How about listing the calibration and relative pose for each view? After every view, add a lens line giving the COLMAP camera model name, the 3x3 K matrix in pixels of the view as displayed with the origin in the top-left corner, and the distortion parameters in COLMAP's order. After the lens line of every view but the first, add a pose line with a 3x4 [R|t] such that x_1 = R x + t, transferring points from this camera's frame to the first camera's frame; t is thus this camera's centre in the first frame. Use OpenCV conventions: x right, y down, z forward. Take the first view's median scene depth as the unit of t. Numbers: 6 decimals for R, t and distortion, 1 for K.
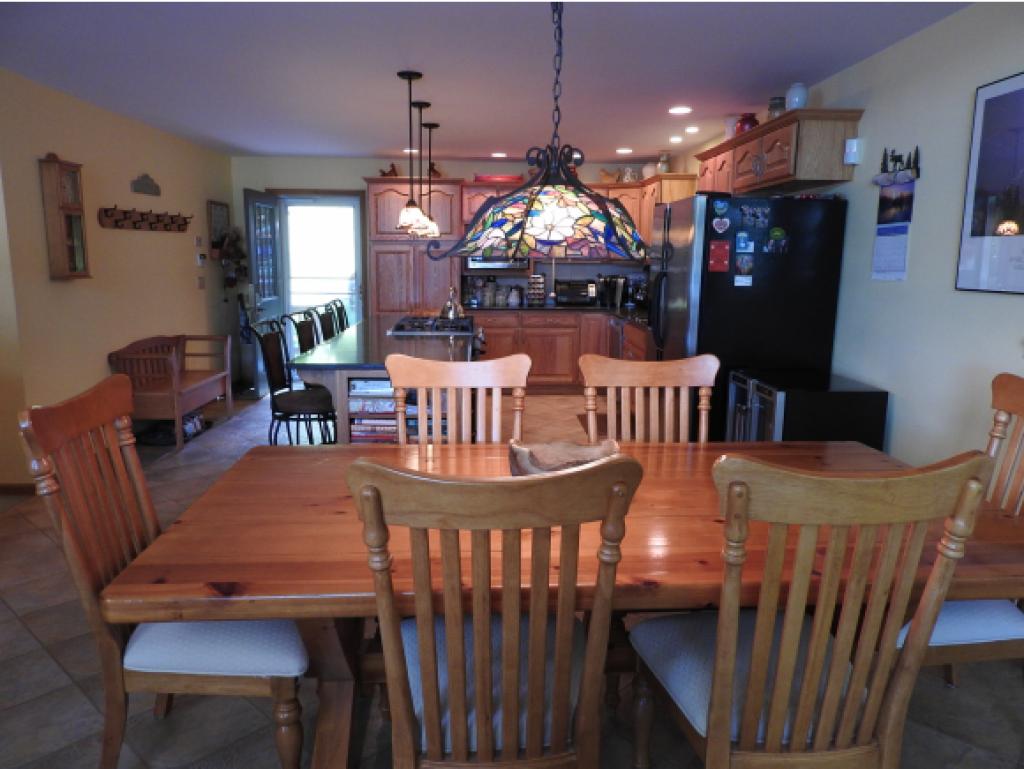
lens RADIAL K [[730.8, 0, 513.0], [0, 730.8, 383.8], [0, 0, 1]] dist [0.008504, -0.004068]
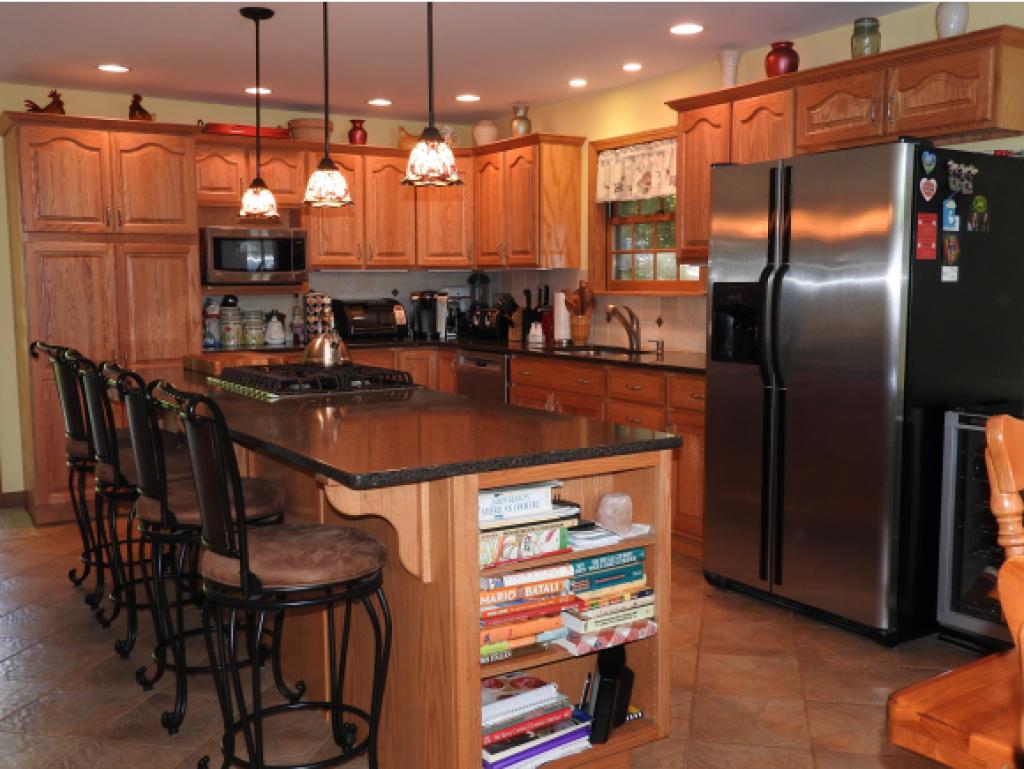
lens RADIAL K [[997.9, 0, 514.9], [0, 997.9, 382.0], [0, 0, 1]] dist [-0.002197, 0.000000]
pose [[0.865951, -0.064459, 0.495957, -0.480818], [0.100079, 0.993936, -0.045559, -0.042213], [-0.490013, 0.089087, 0.867151, 0.422540]]
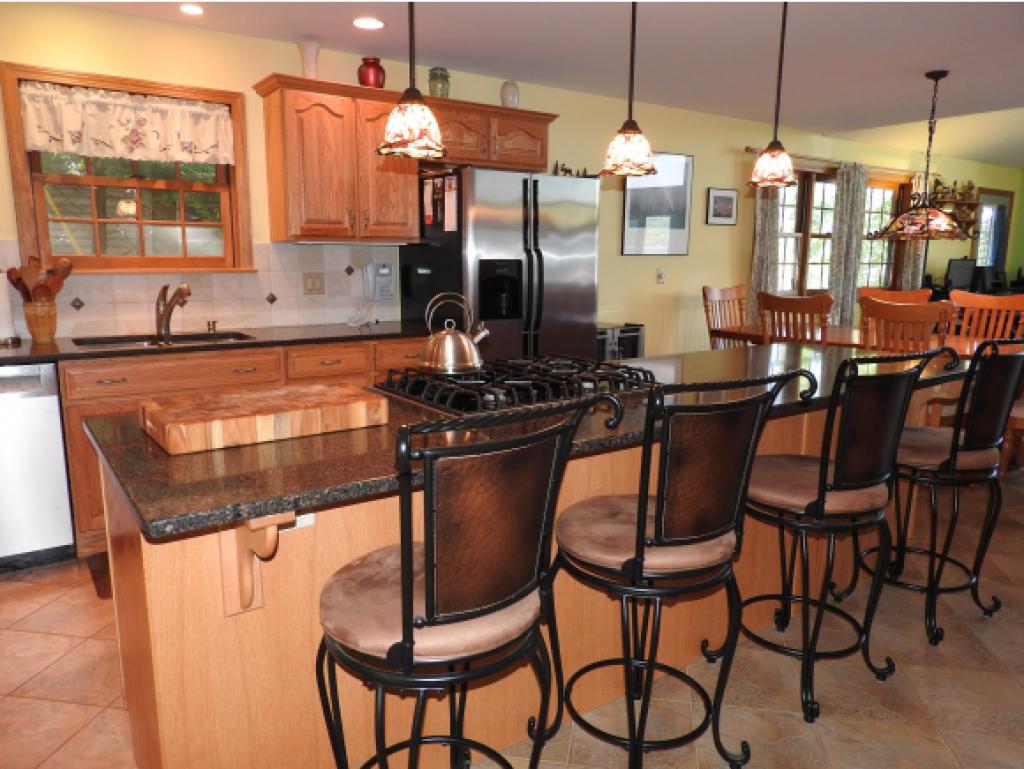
lens RADIAL K [[730.8, 0, 517.6], [0, 730.8, 386.7], [0, 0, 1]] dist [0.008504, -0.004068]
pose [[-0.546131, -0.161468, 0.821991, -0.645644], [0.133621, 0.951893, 0.275763, -0.276978], [-0.826974, 0.260438, -0.498282, 1.721873]]
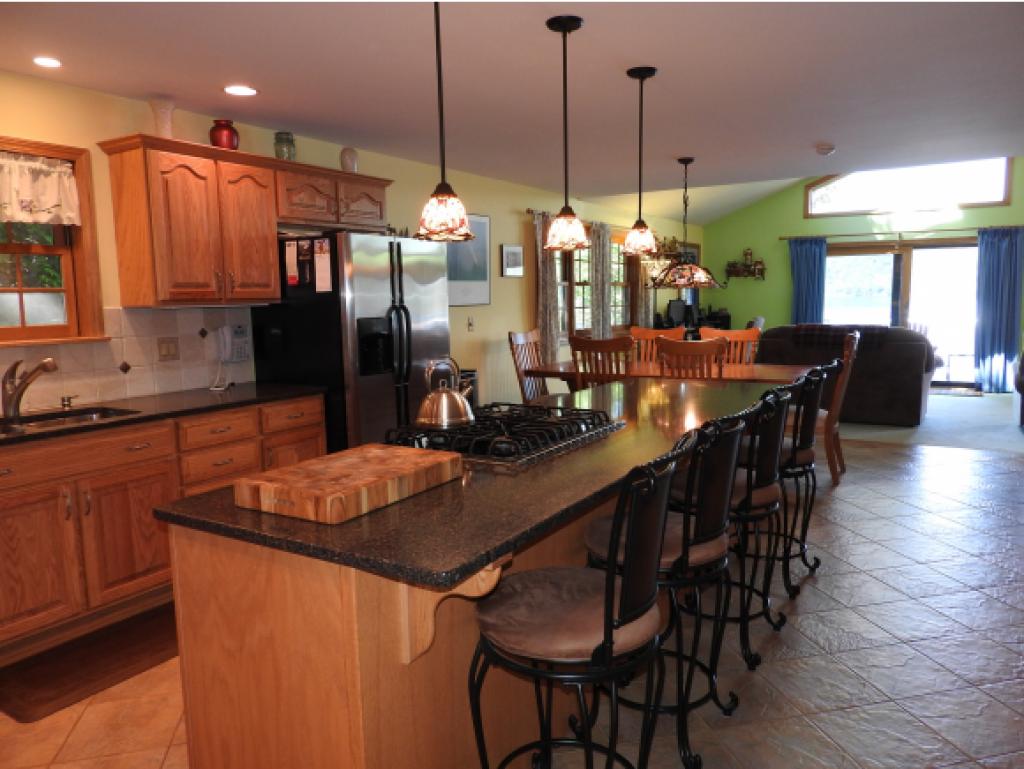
lens RADIAL K [[730.8, 0, 518.2], [0, 730.8, 384.9], [0, 0, 1]] dist [0.008504, -0.004068]
pose [[-0.828598, -0.063903, 0.556185, -0.542257], [0.106090, 0.957541, 0.268068, -0.337952], [-0.549701, 0.281126, -0.786637, 1.942059]]
